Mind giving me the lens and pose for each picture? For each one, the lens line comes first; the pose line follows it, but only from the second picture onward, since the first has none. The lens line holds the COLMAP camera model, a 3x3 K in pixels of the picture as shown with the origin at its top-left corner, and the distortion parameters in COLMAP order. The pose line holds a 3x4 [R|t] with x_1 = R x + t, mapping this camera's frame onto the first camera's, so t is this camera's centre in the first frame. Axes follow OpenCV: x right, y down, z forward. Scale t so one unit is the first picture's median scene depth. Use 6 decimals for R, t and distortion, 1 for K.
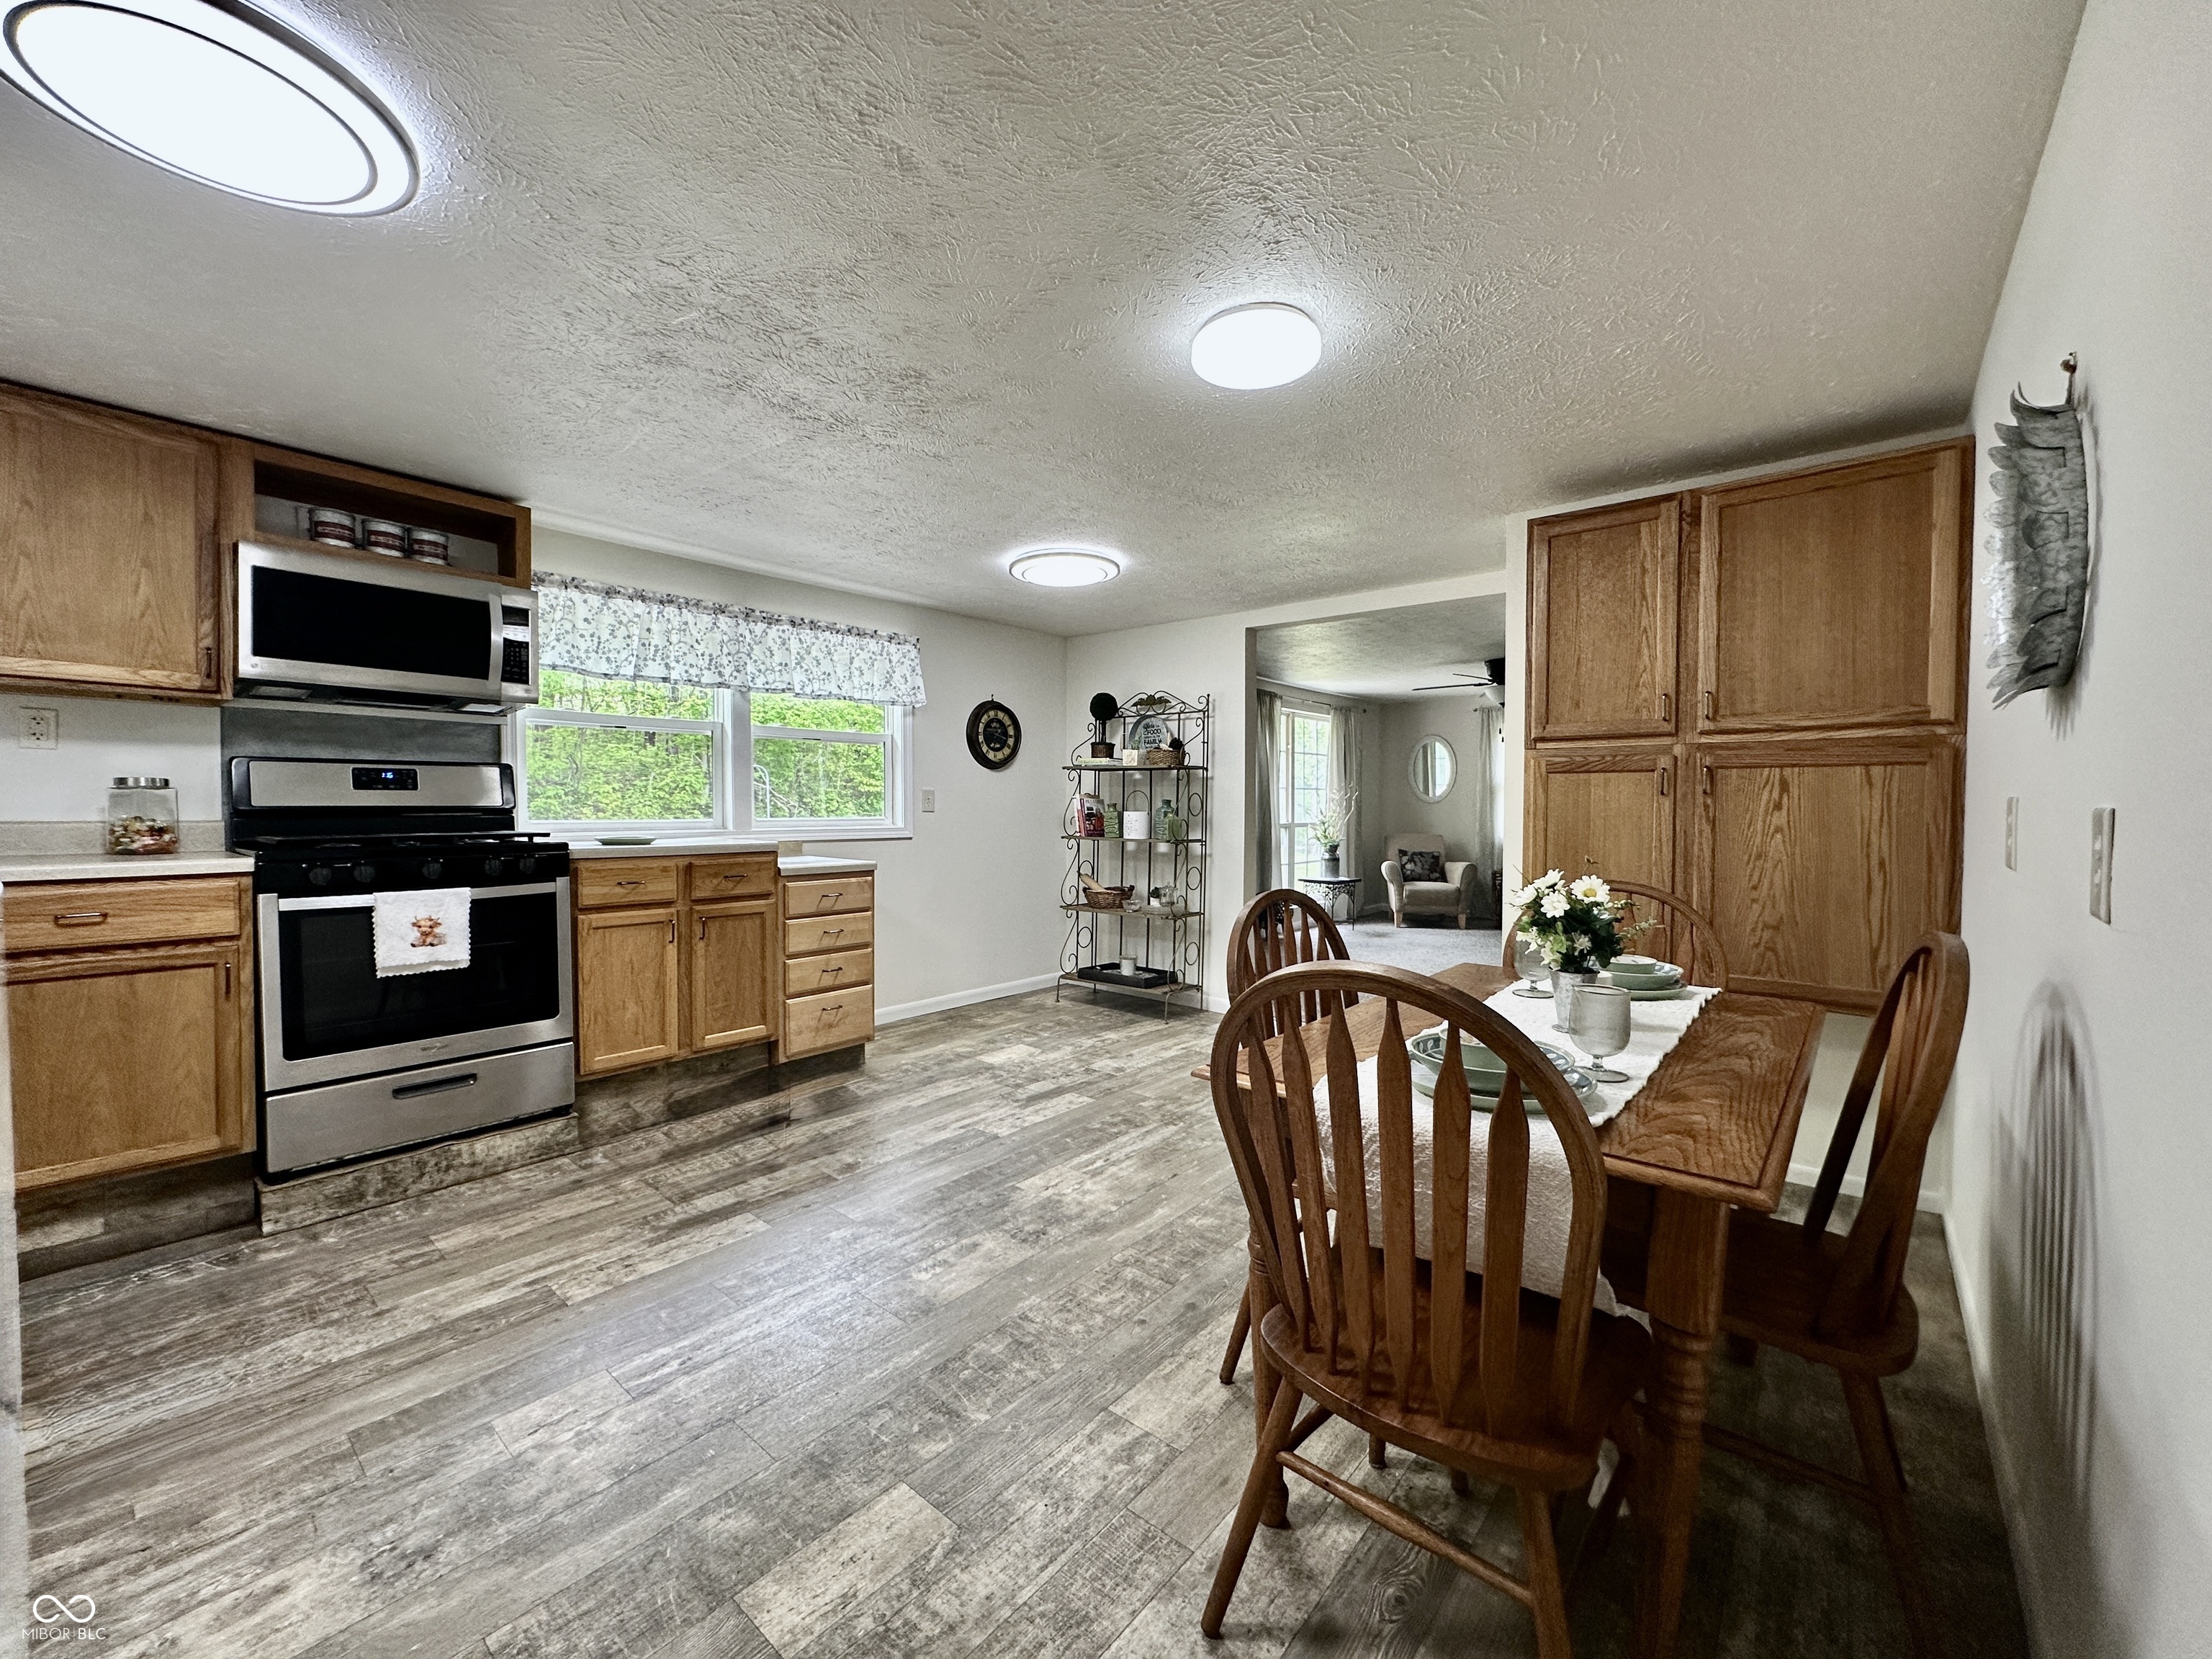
lens RADIAL K [[884.7, 0, 1107.0], [0, 884.7, 828.7], [0, 0, 1]] dist [-0.000520, 0.000444]
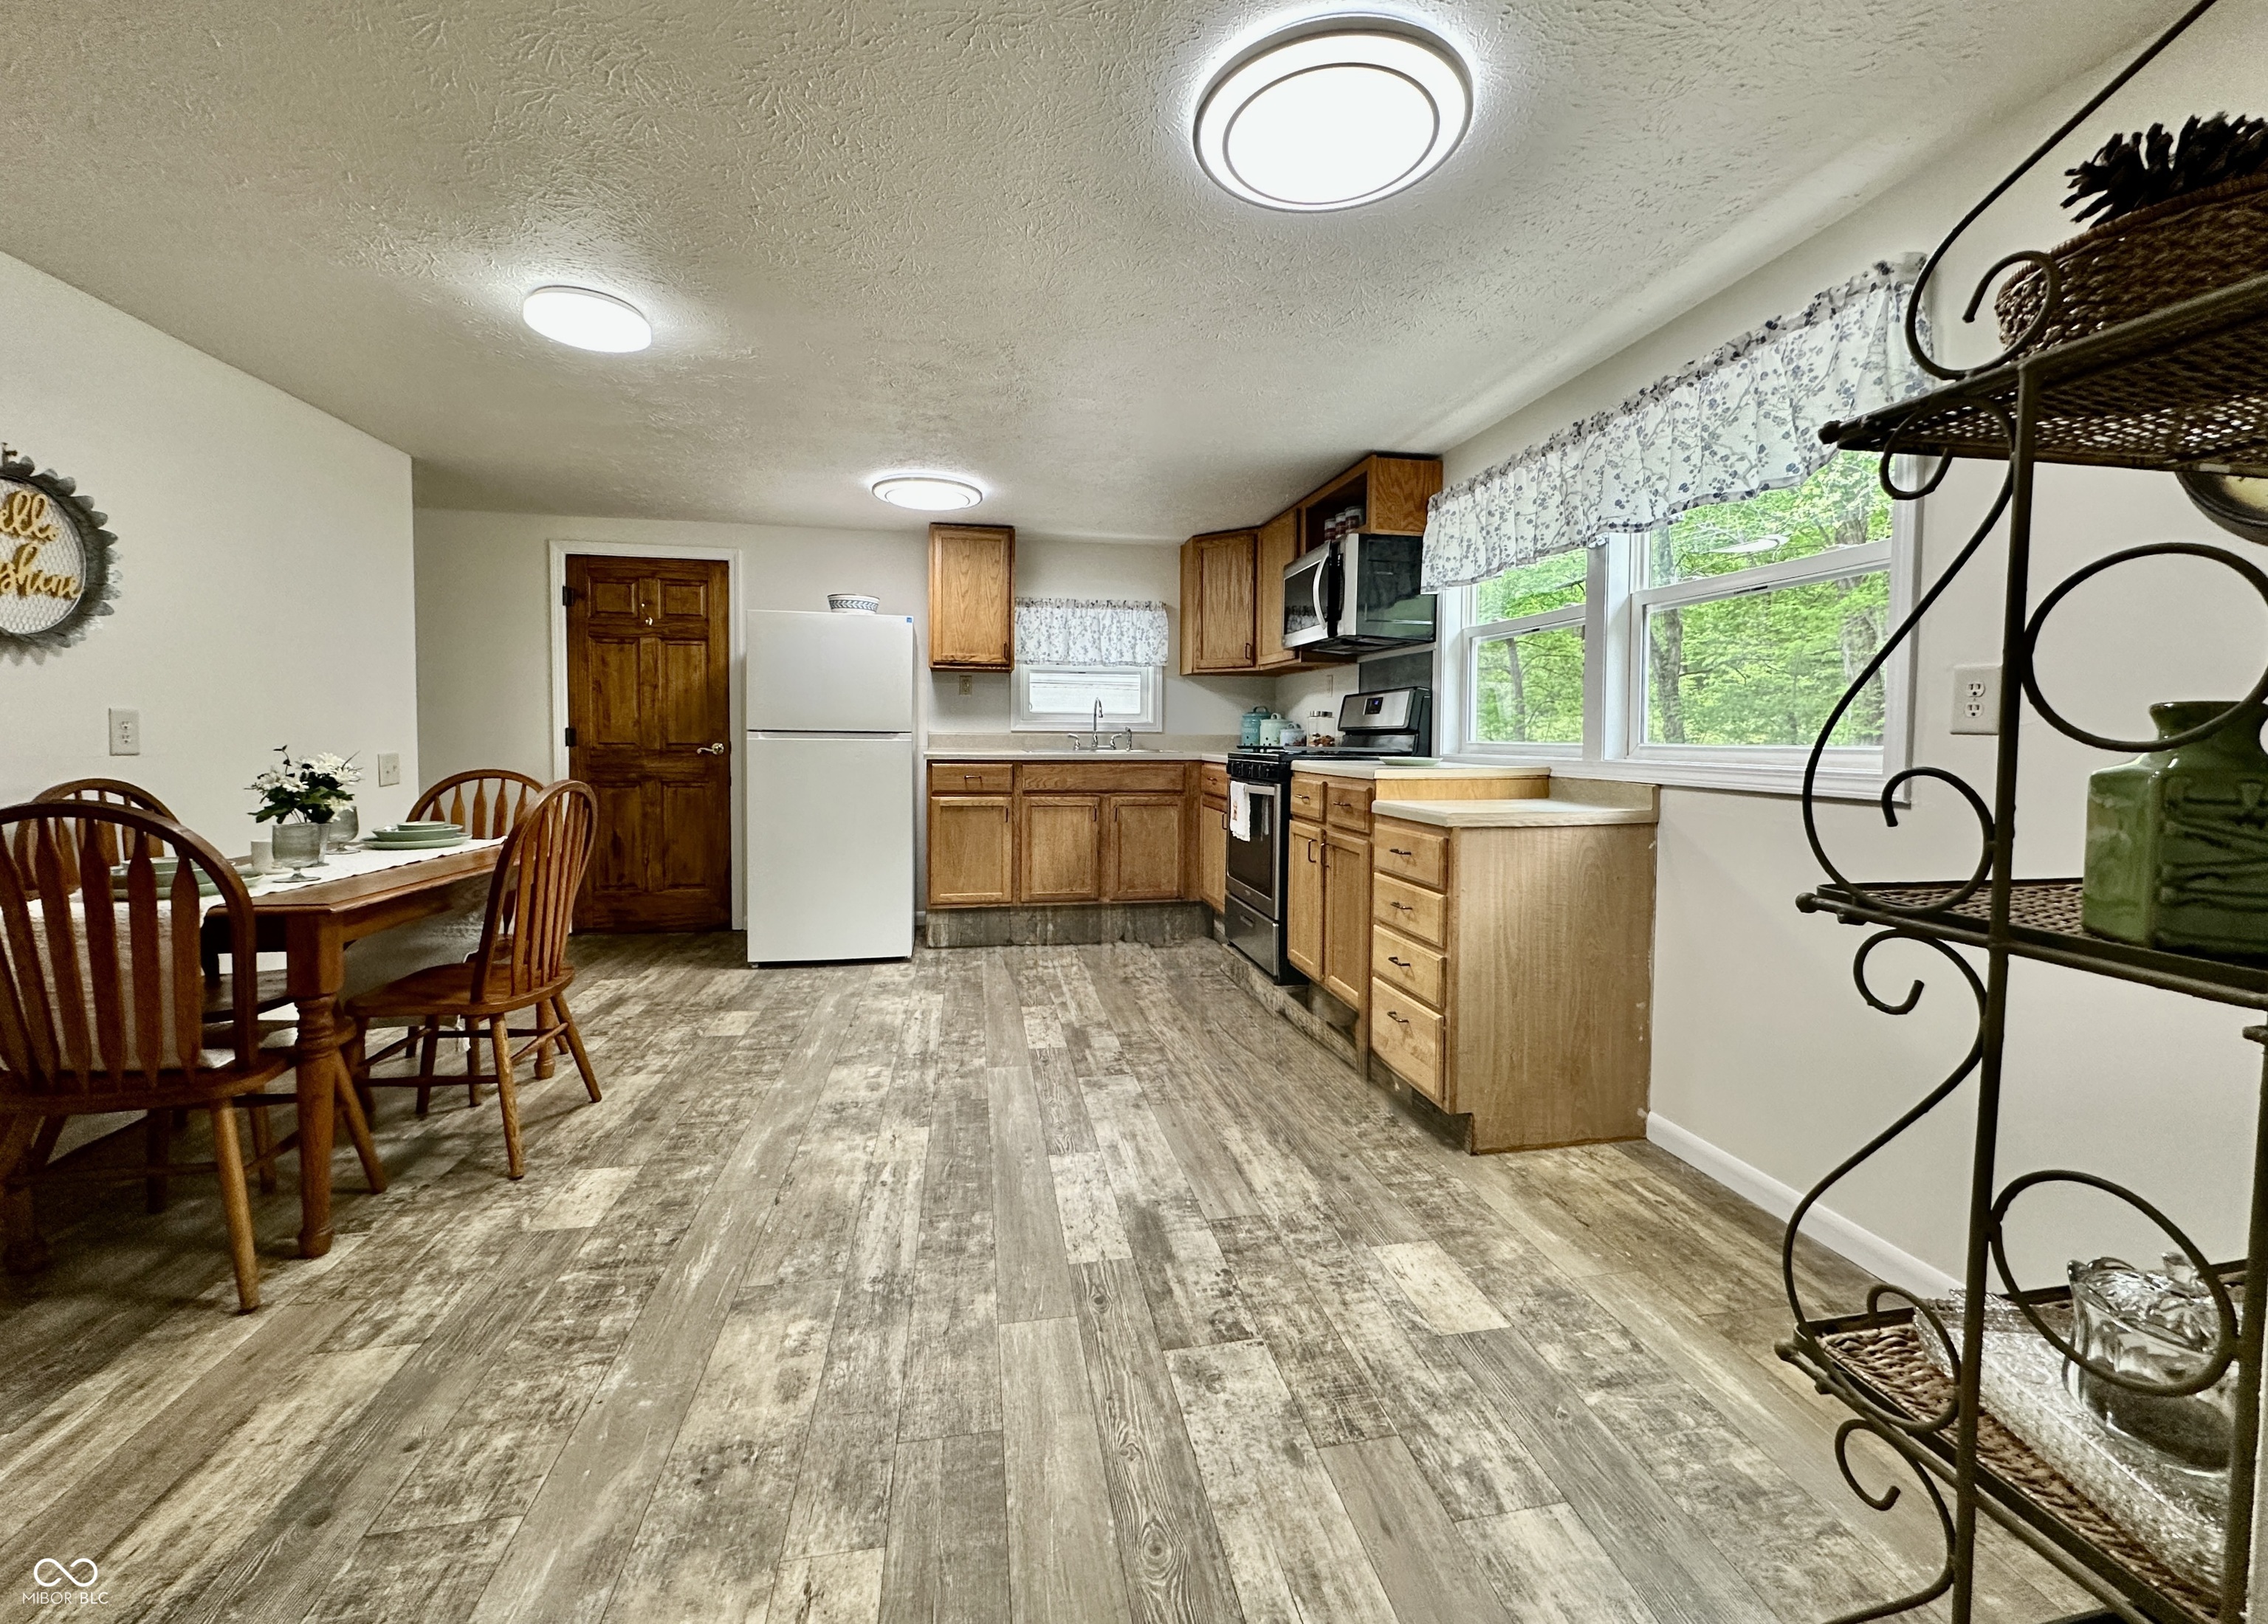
lens RADIAL K [[922.4, 0, 1146.1], [0, 922.4, 770.6], [0, 0, 1]] dist [-0.003715, 0.000305]
pose [[-0.629733, 0.022994, -0.776471, 0.458242], [-0.029590, 0.998126, 0.053555, -0.024686], [0.776248, 0.056701, -0.627873, 1.639742]]
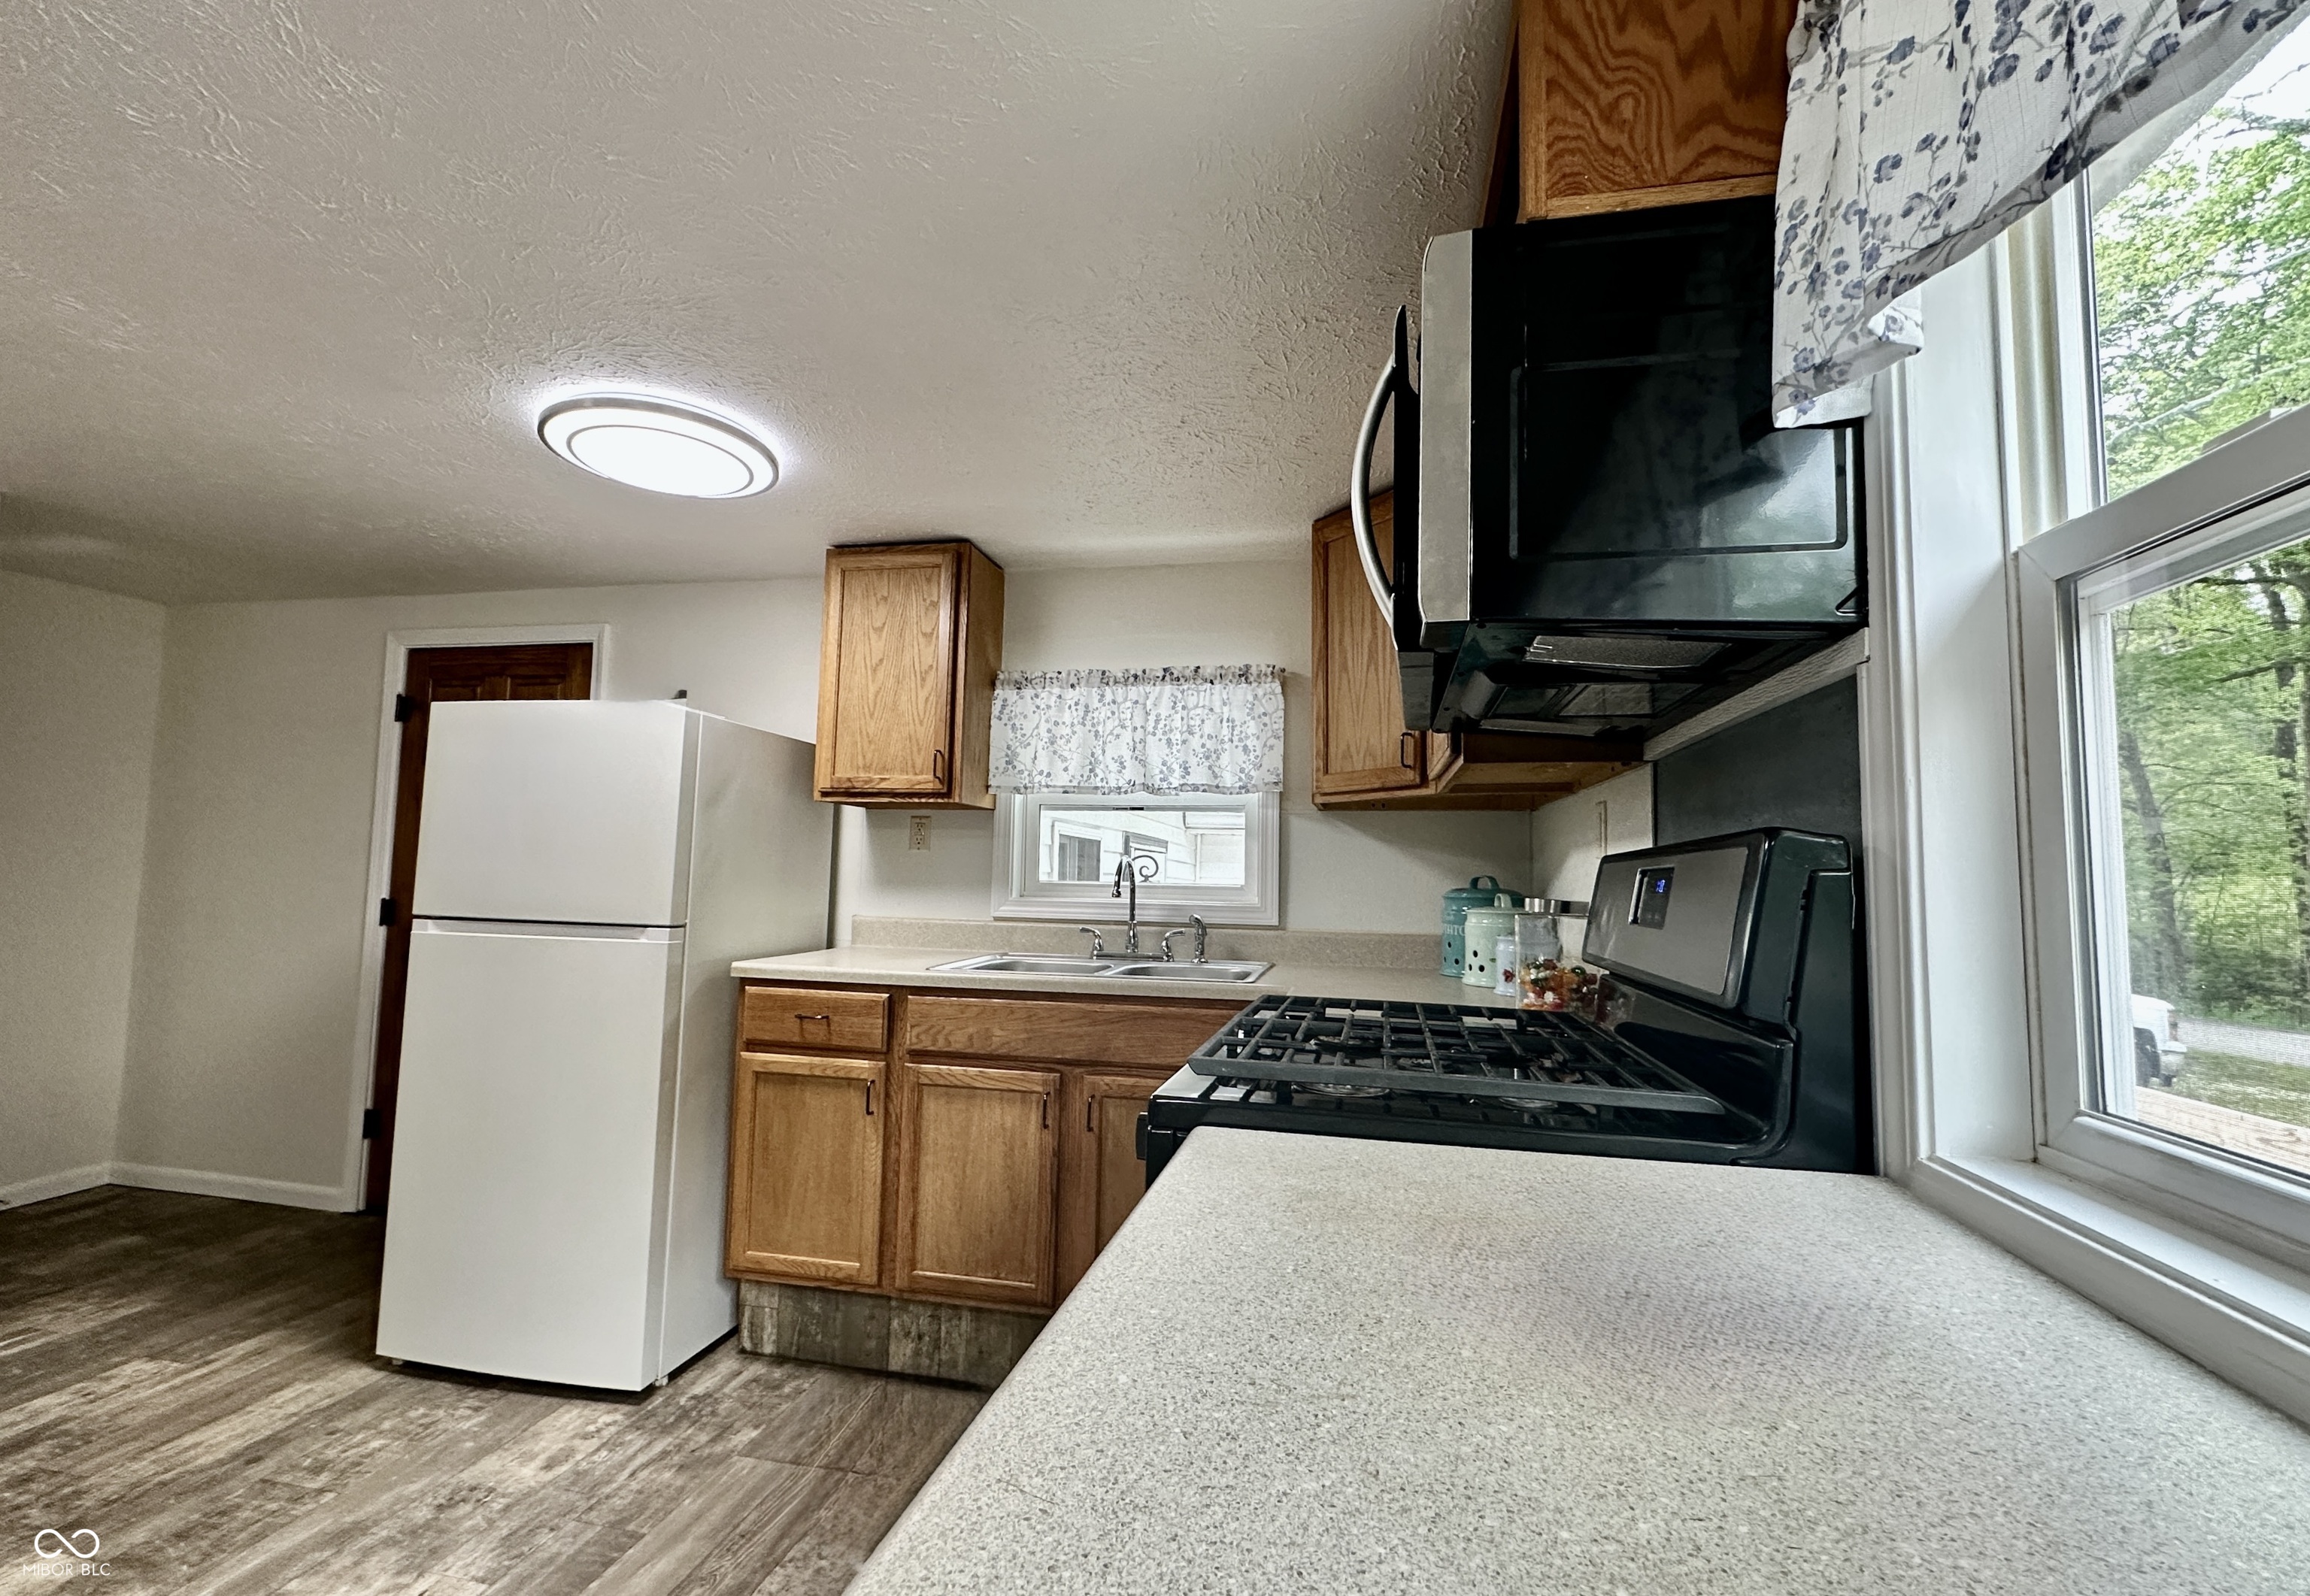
lens RADIAL K [[991.4, 0, 1166.8], [0, 991.4, 802.2], [0, 0, 1]] dist [0.001549, -0.000320]
pose [[-0.880487, -0.059585, -0.470312, -0.450316], [-0.036852, 0.997671, -0.057404, -0.065756], [0.472637, -0.033212, -0.880631, 1.308100]]
